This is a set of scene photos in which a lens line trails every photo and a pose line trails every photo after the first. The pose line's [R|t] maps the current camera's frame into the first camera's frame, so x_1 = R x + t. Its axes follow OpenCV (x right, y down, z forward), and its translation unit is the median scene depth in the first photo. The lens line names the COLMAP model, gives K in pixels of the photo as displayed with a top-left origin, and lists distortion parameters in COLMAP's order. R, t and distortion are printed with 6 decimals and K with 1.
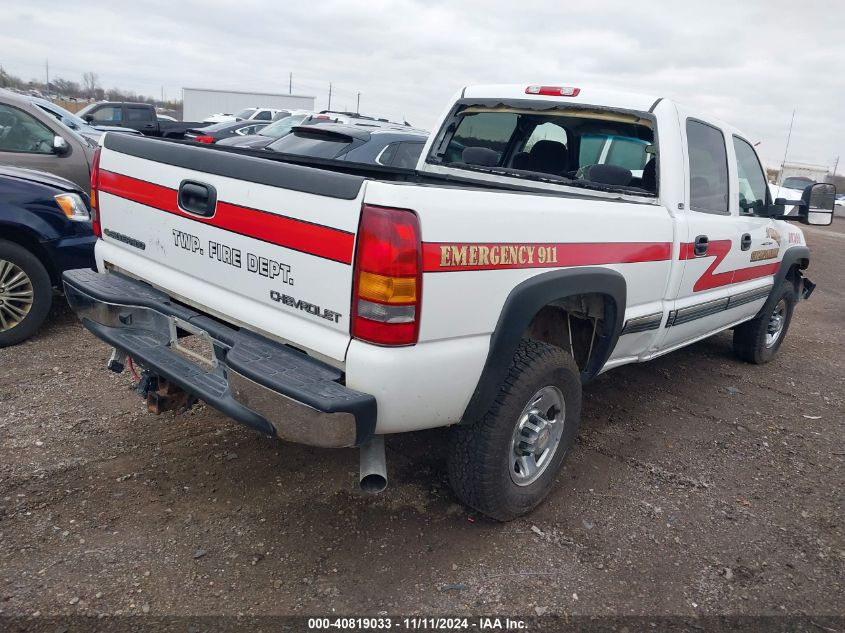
lens RADIAL K [[664.8, 0, 424.3], [0, 664.8, 310.8], [0, 0, 1]] dist [0.109989, -0.192775]
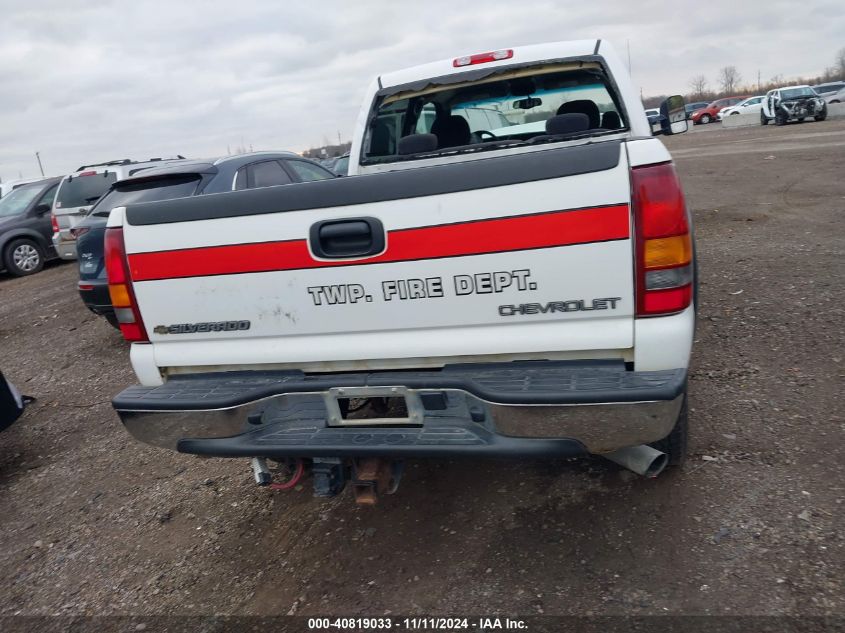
lens RADIAL K [[669.6, 0, 422.5], [0, 669.6, 316.5], [0, 0, 1]] dist [0.052916, -0.073634]
pose [[0.880757, -0.334246, 0.335479, -0.570154], [0.334554, 0.940543, 0.058757, -0.095422], [-0.335172, 0.060485, 0.940213, 0.200544]]
